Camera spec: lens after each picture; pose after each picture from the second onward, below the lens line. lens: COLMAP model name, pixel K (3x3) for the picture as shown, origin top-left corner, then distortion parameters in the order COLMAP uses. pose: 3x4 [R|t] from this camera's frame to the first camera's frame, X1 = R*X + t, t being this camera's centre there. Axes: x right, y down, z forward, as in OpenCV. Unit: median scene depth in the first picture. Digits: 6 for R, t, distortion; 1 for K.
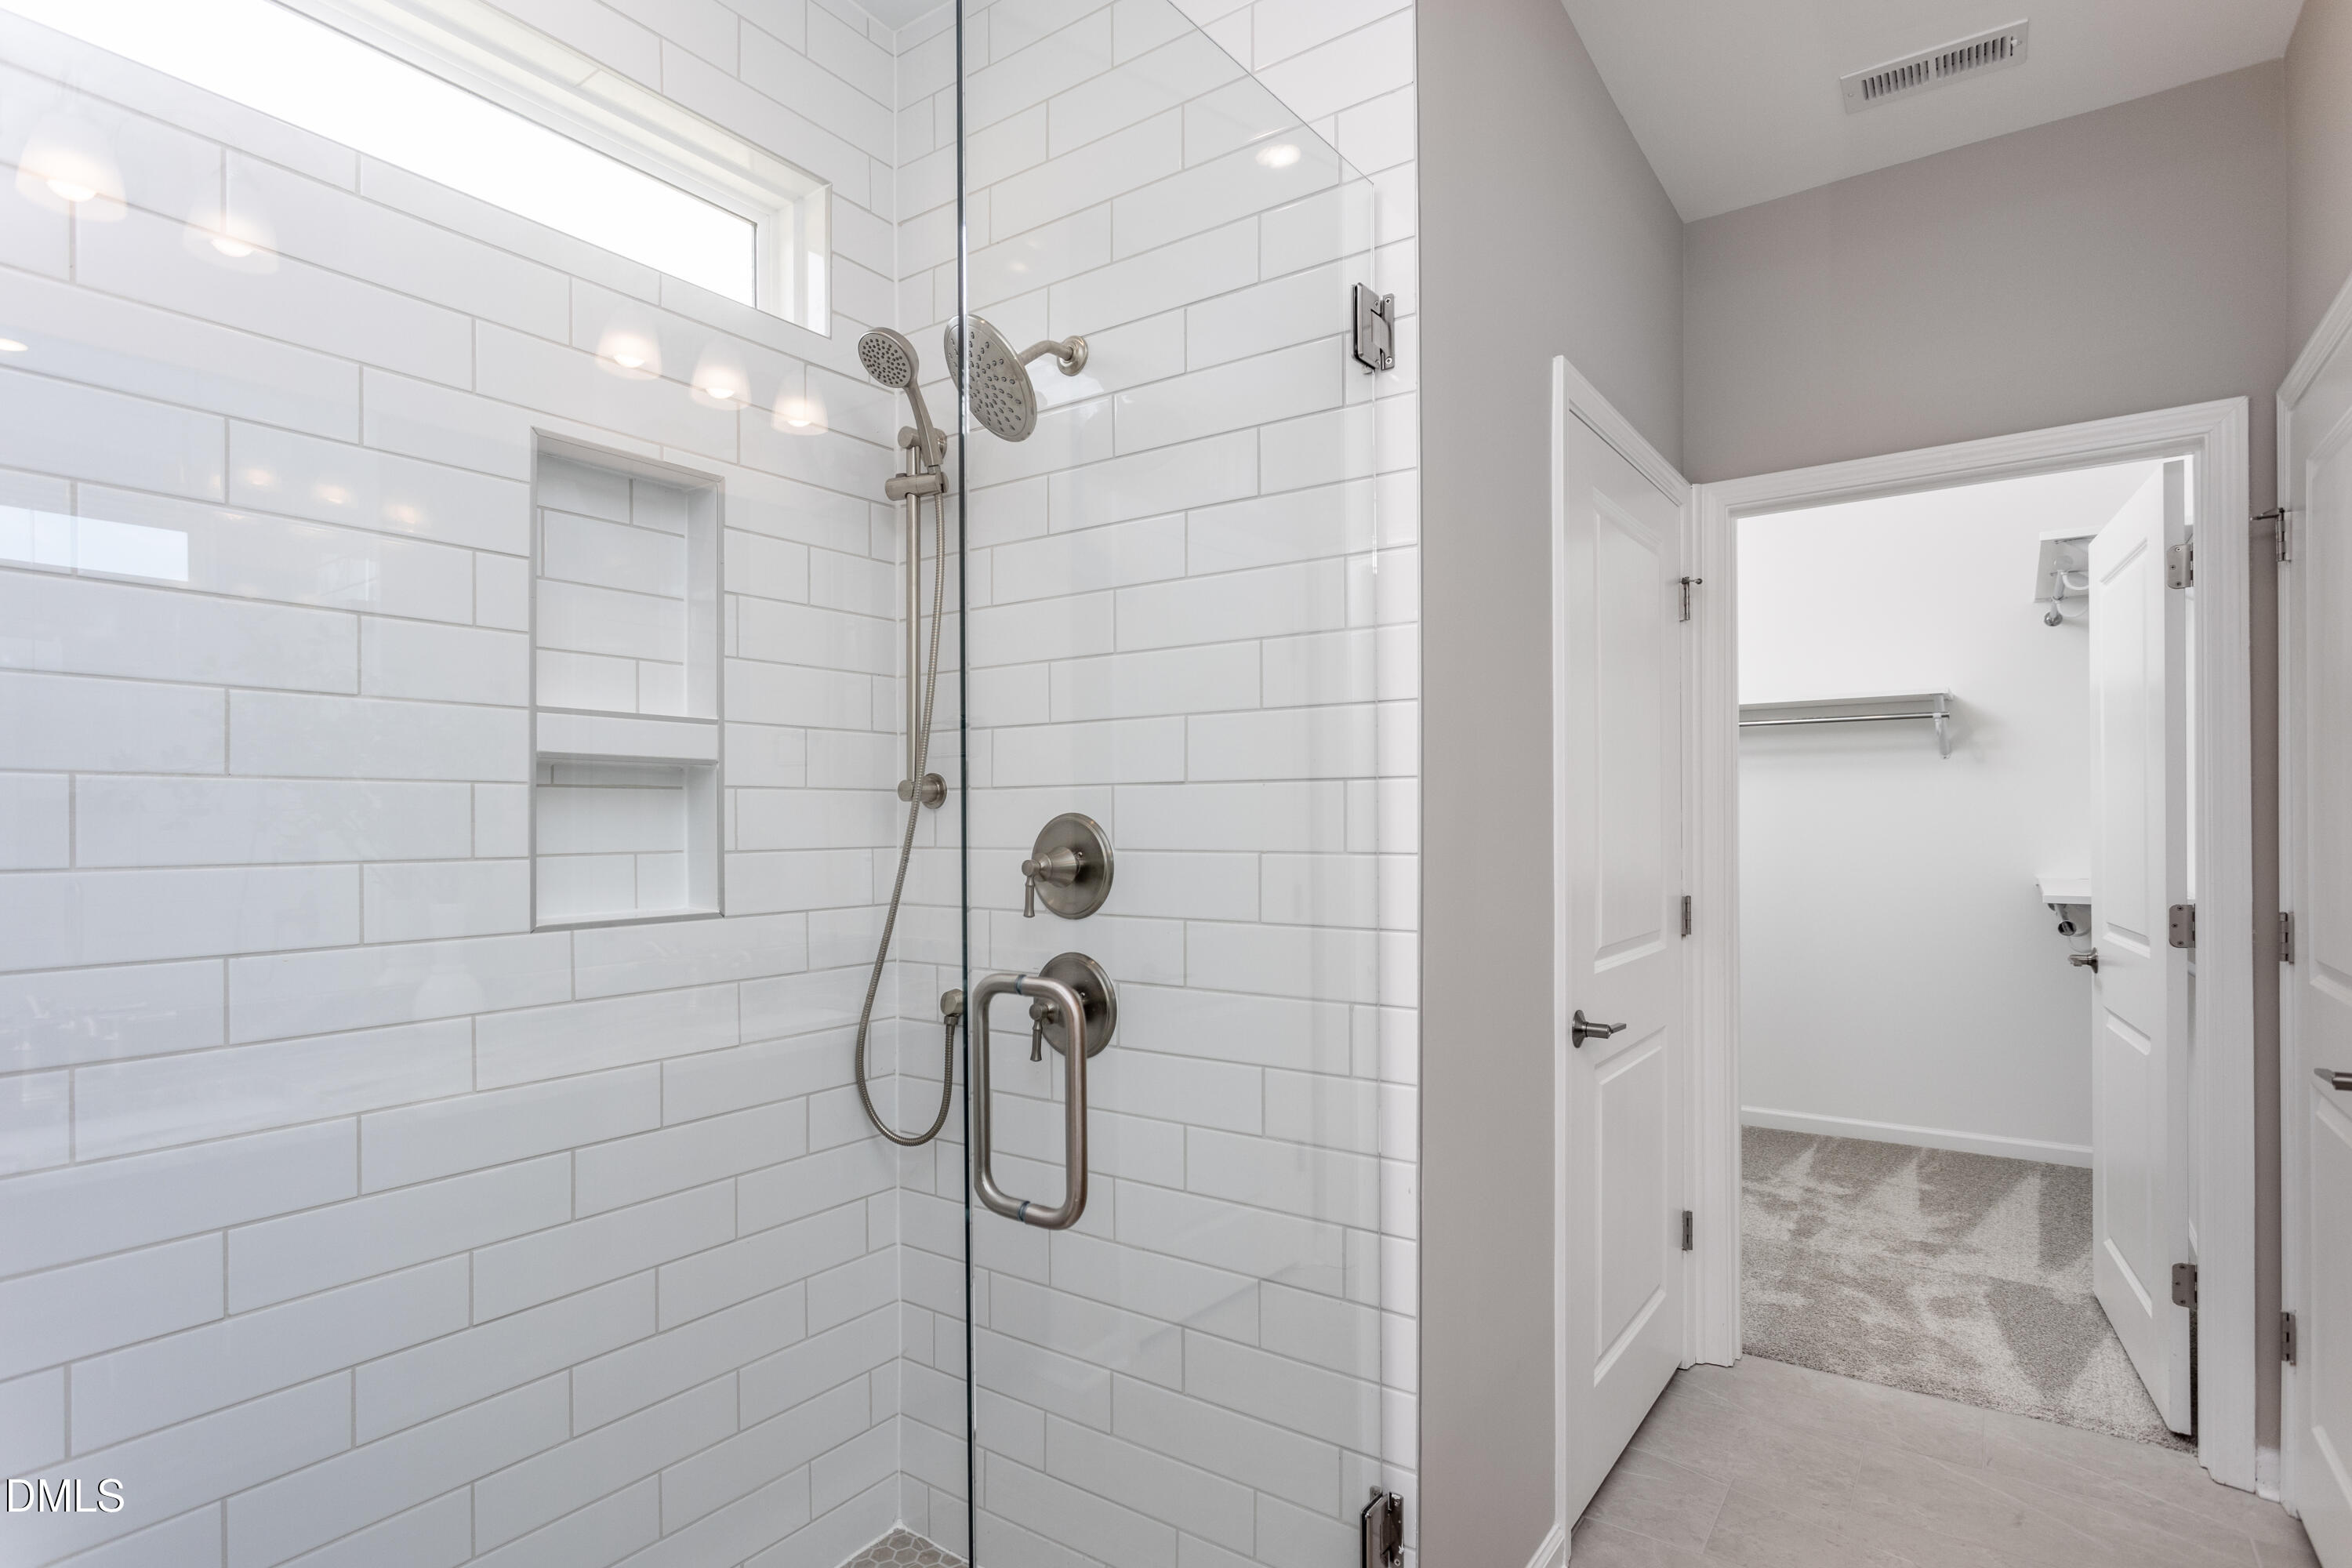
lens RADIAL K [[1185.2, 0, 1176.1], [0, 1185.2, 821.2], [0, 0, 1]] dist [0.000040, 0.000149]
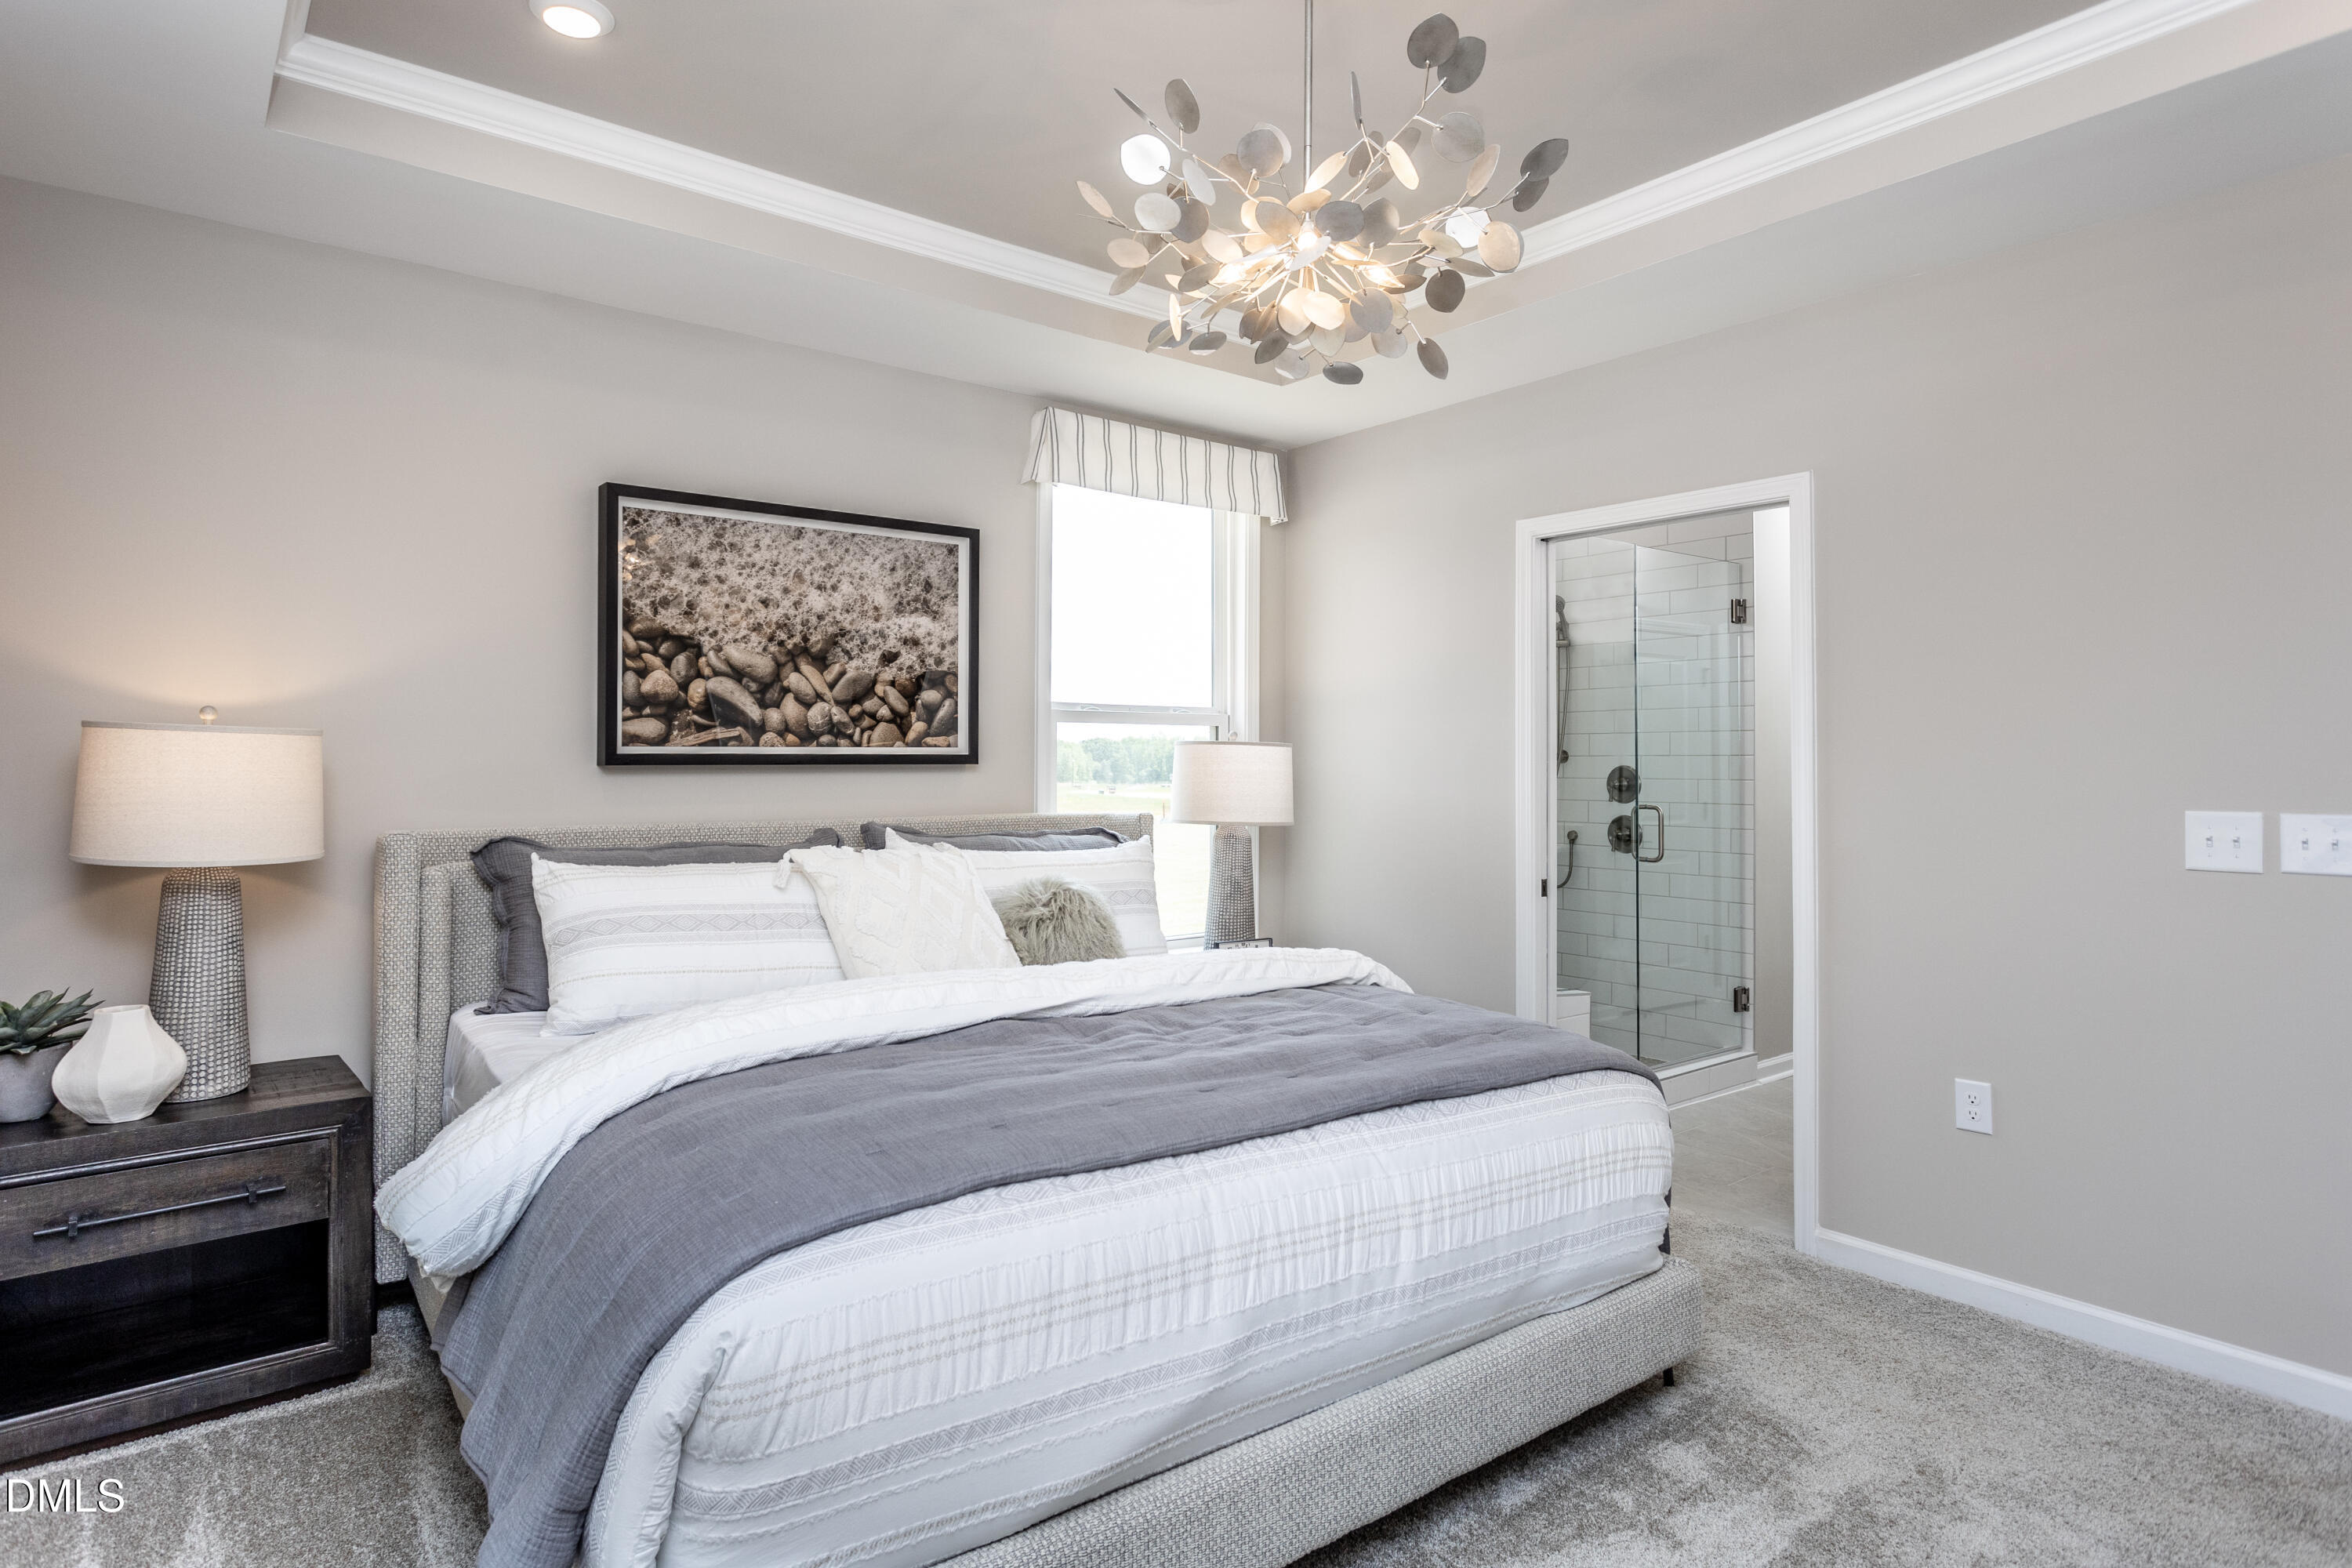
lens RADIAL K [[1253.2, 0, 1174.6], [0, 1253.2, 752.8], [0, 0, 1]] dist [0.001197, 0.000966]
pose [[0.961408, -0.000993, -0.275124, -0.295291], [-0.001354, 0.999964, -0.008339, -0.010594], [0.275122, 0.008390, 0.961373, -2.175311]]
